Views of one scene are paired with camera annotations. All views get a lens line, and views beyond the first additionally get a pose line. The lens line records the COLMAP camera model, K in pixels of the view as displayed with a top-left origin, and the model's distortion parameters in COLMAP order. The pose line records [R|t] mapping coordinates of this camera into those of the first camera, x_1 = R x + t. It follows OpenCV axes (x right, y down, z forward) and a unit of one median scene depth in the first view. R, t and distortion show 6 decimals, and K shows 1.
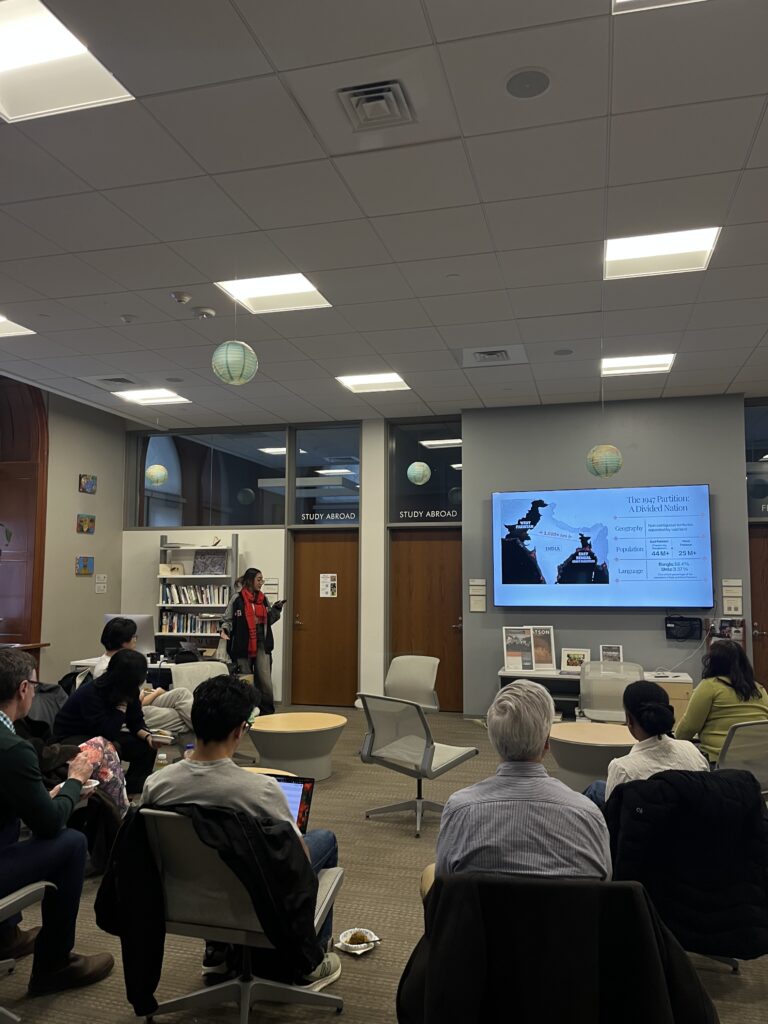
lens RADIAL K [[780.4, 0, 384.0], [0, 780.4, 512.0], [0, 0, 1]] dist [0.066904, -0.070630]
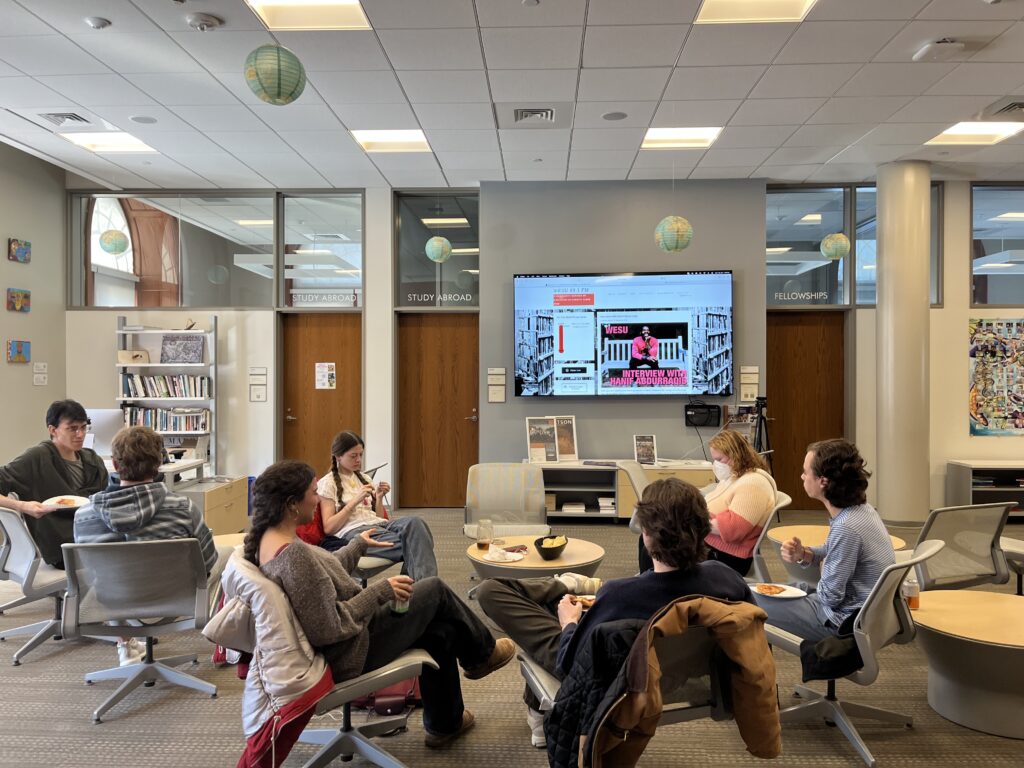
lens RADIAL K [[780.4, 0, 512.0], [0, 780.4, 384.0], [0, 0, 1]] dist [0.066904, -0.070630]
pose [[0.973829, -0.004582, 0.227234, -0.068980], [-0.017060, 0.995502, 0.093187, 0.016323], [-0.226639, -0.094624, 0.969372, 0.080508]]
